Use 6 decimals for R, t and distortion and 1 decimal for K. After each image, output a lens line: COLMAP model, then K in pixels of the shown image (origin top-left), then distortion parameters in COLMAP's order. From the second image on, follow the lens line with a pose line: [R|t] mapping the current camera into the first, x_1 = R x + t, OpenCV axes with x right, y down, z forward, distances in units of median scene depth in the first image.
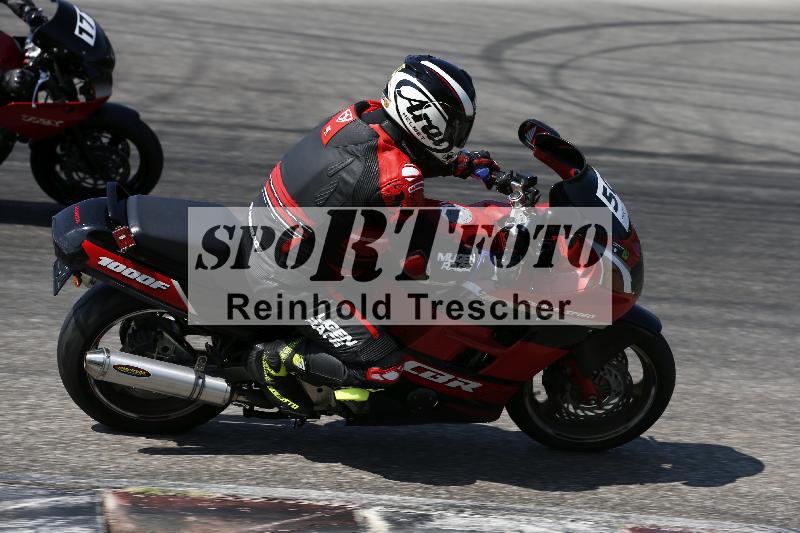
lens RADIAL K [[3963.9, 0, 400.0], [0, 3963.9, 266.5], [0, 0, 1]] dist [-0.132905, 4.736768]
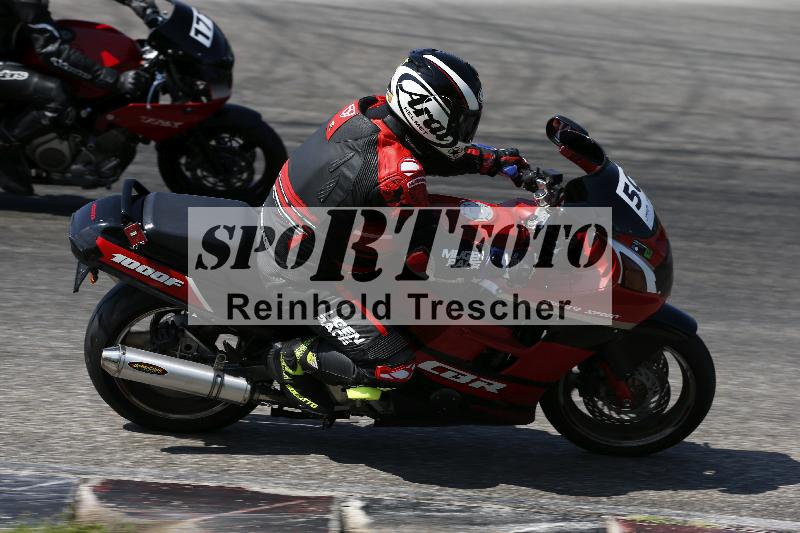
lens RADIAL K [[3963.9, 0, 400.0], [0, 3963.9, 266.5], [0, 0, 1]] dist [-0.132905, 4.736768]
pose [[0.992018, 0.003379, -0.126049, 0.120261], [-0.004276, 0.999967, -0.006846, 0.007333], [0.126022, 0.007330, 0.992000, 0.023320]]
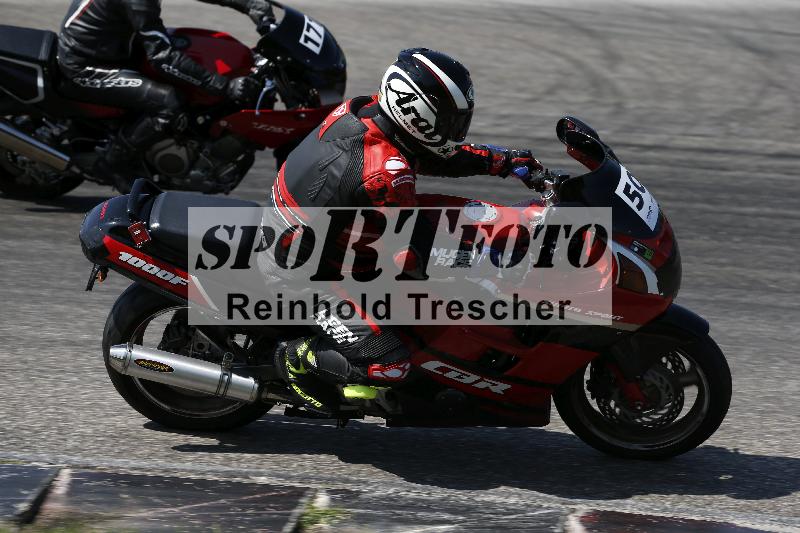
lens RADIAL K [[3963.9, 0, 400.0], [0, 3963.9, 266.5], [0, 0, 1]] dist [-0.132905, 4.736768]
pose [[0.972821, 0.007716, -0.231428, 0.224249], [-0.011040, 0.999854, -0.013070, 0.013600], [0.231293, 0.015270, 0.972764, 0.041596]]
